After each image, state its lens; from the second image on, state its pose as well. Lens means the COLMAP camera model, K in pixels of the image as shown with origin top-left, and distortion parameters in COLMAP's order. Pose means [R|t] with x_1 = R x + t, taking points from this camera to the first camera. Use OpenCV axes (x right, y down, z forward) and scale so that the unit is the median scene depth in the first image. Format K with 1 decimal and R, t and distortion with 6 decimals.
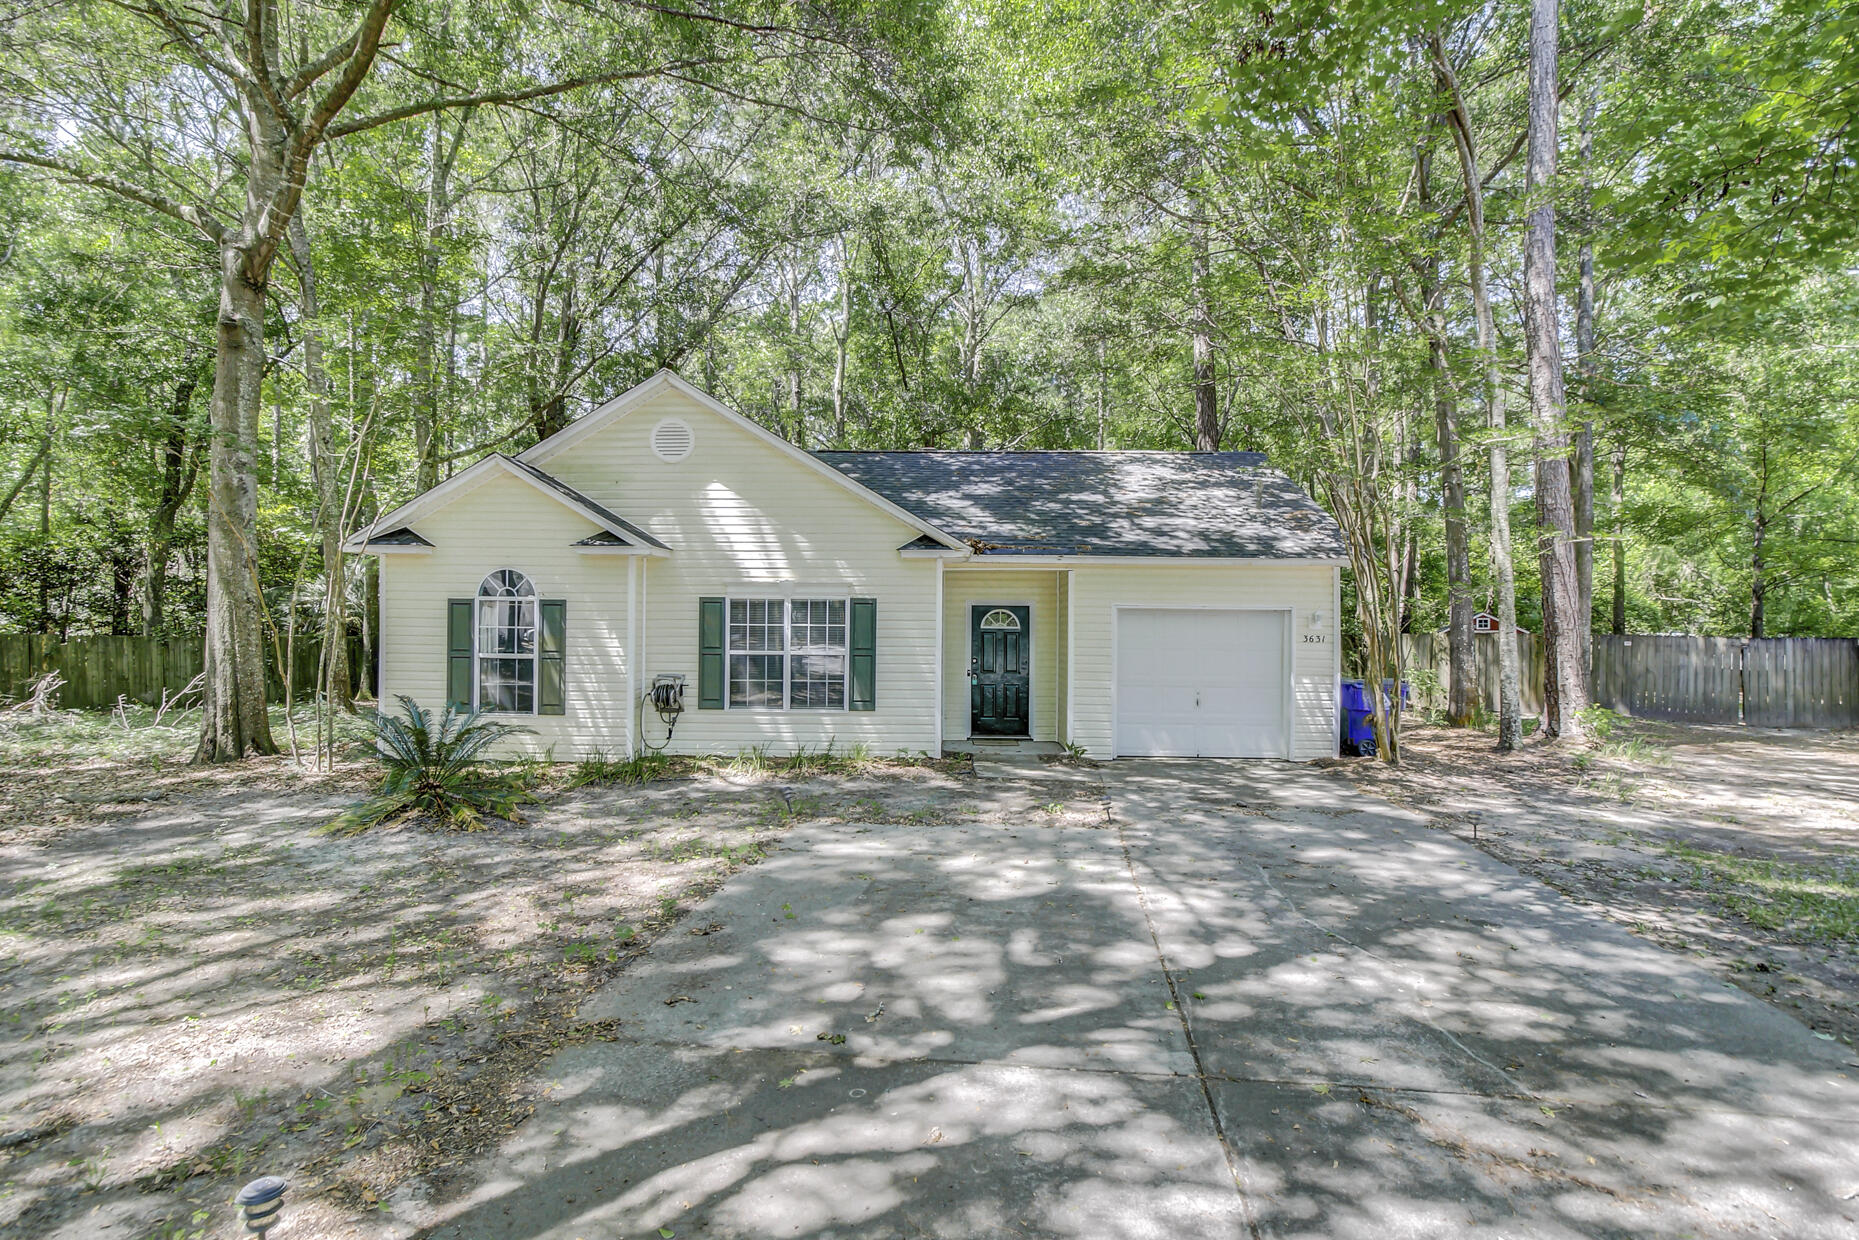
lens RADIAL K [[898.3, 0, 911.9], [0, 898.3, 622.1], [0, 0, 1]] dist [0.000585, -0.000876]
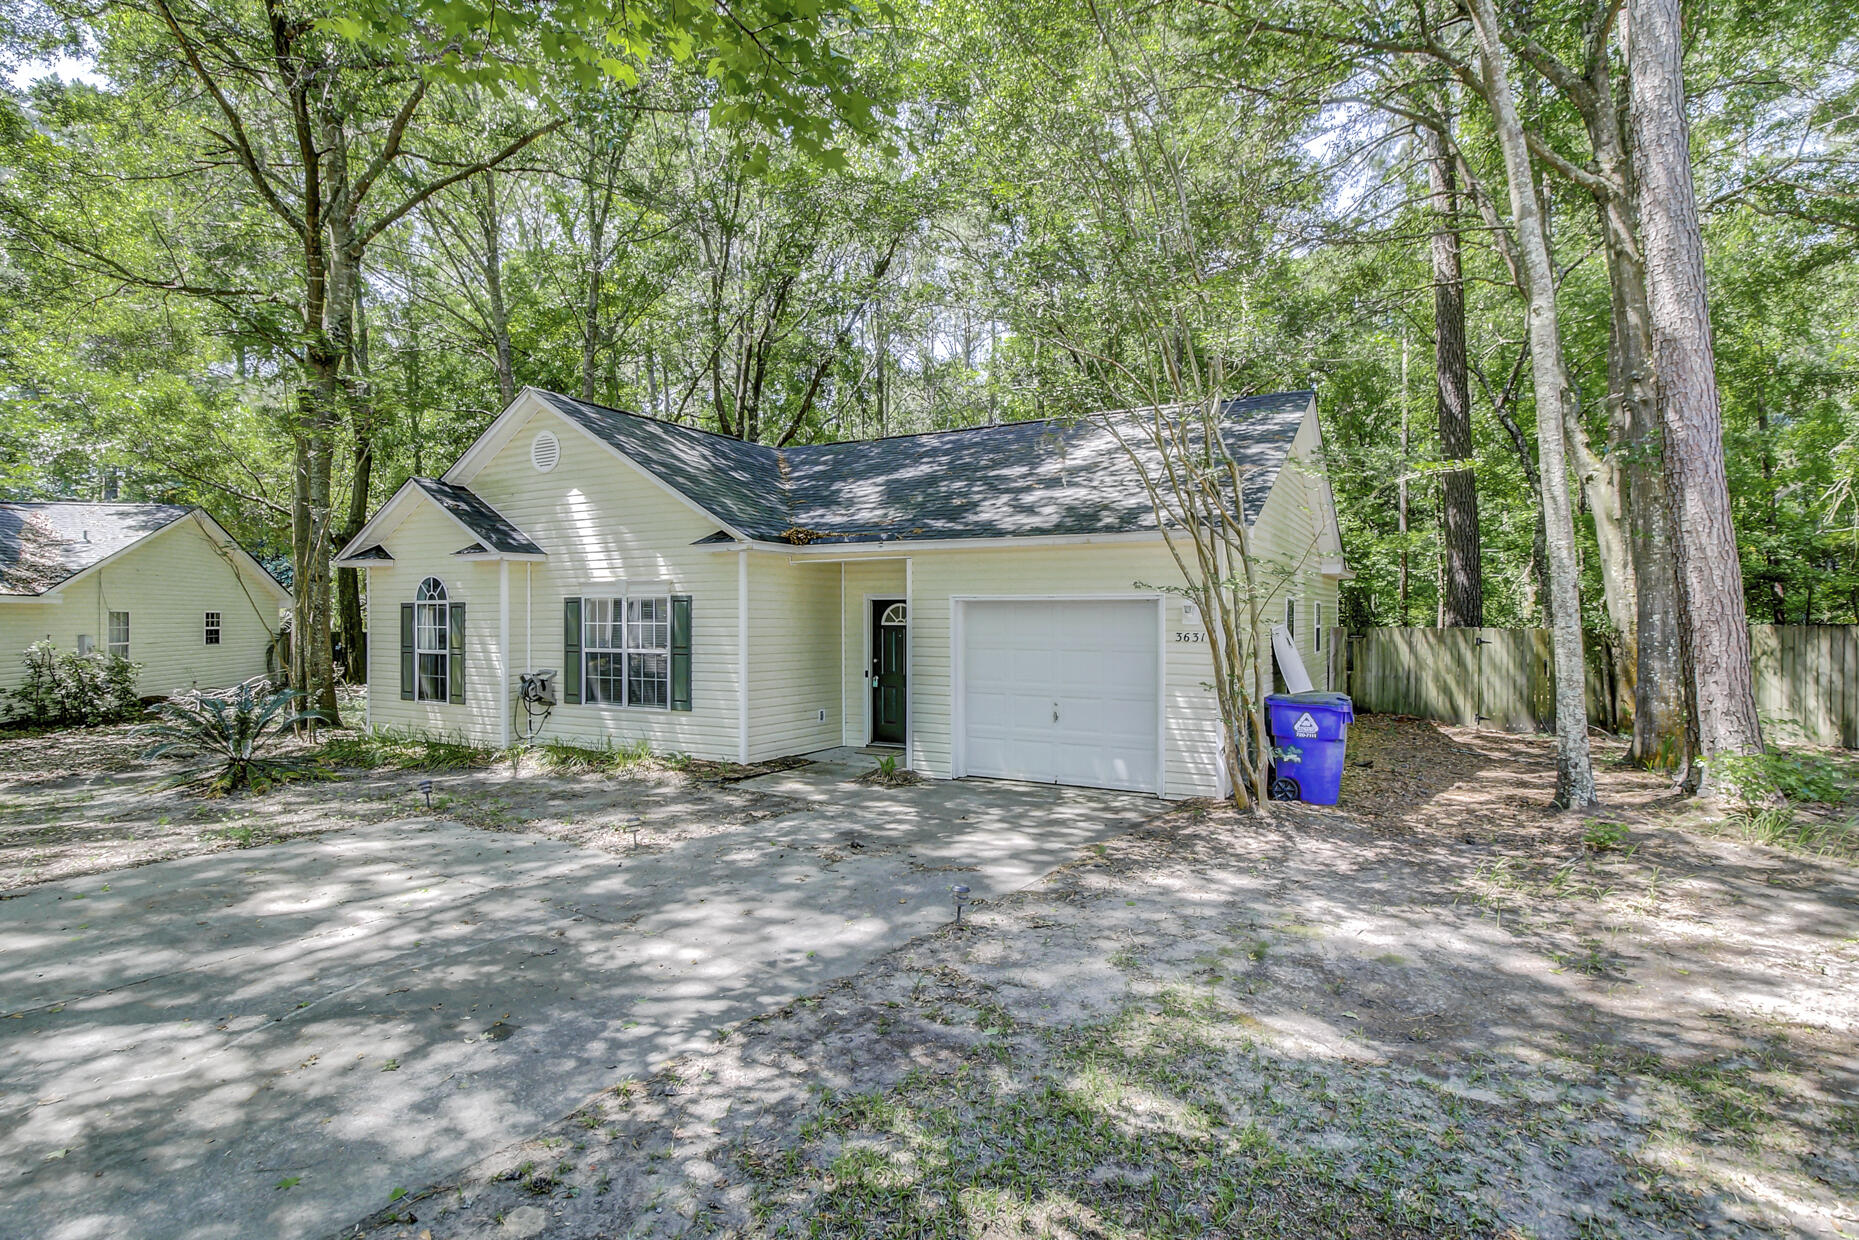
lens RADIAL K [[898.3, 0, 923.9], [0, 898.3, 614.8], [0, 0, 1]] dist [0.000585, -0.000876]
pose [[0.892220, -0.010592, -0.451478, 0.623778], [0.009577, 0.999944, -0.004532, 0.001243], [0.451500, -0.000280, 0.892271, 0.245576]]
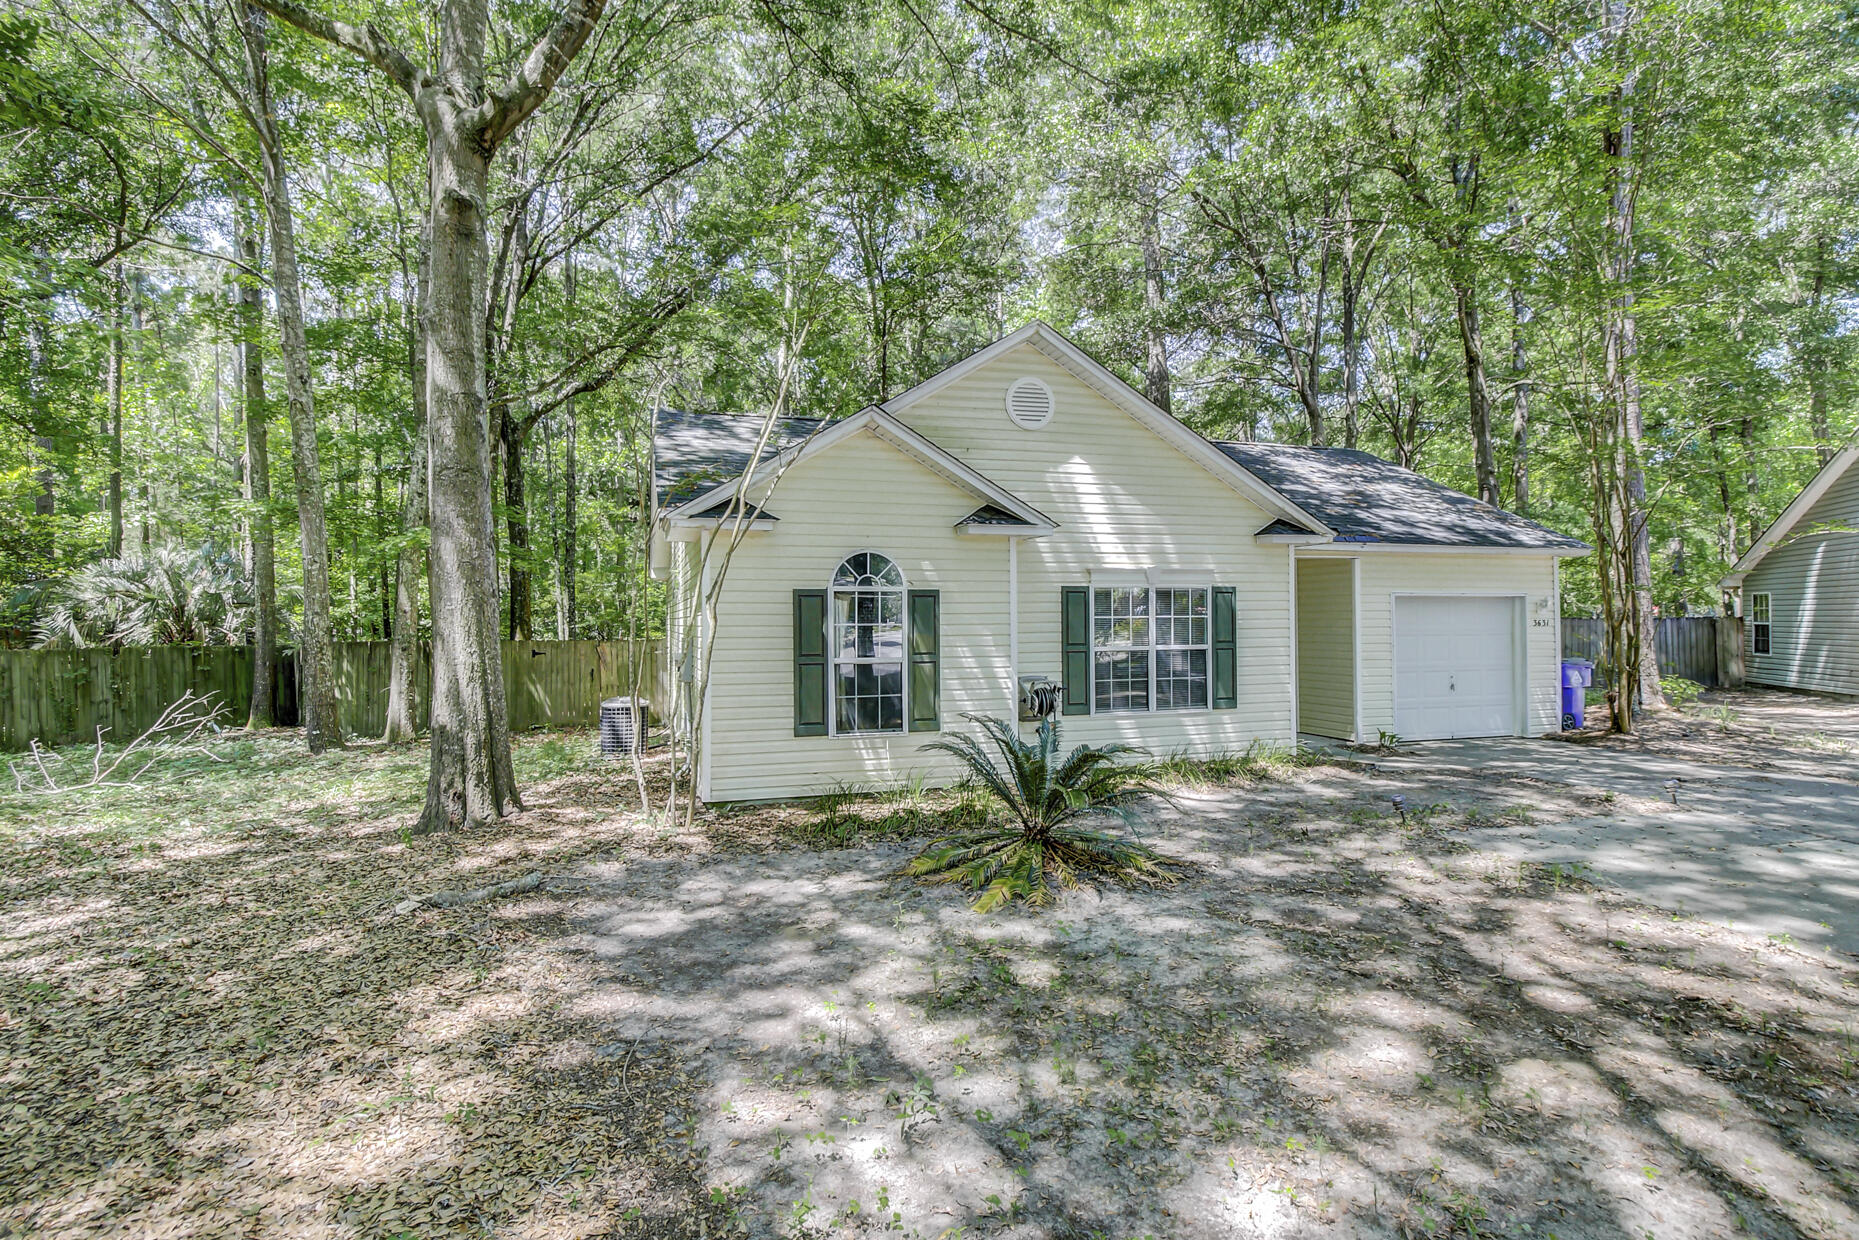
lens RADIAL K [[898.3, 0, 931.9], [0, 898.3, 621.3], [0, 0, 1]] dist [0.000585, -0.000876]
pose [[0.946982, -0.016458, 0.320864, -0.637803], [0.018876, 0.999812, -0.004427, 0.007067], [-0.320731, 0.010249, 0.947115, 0.217444]]
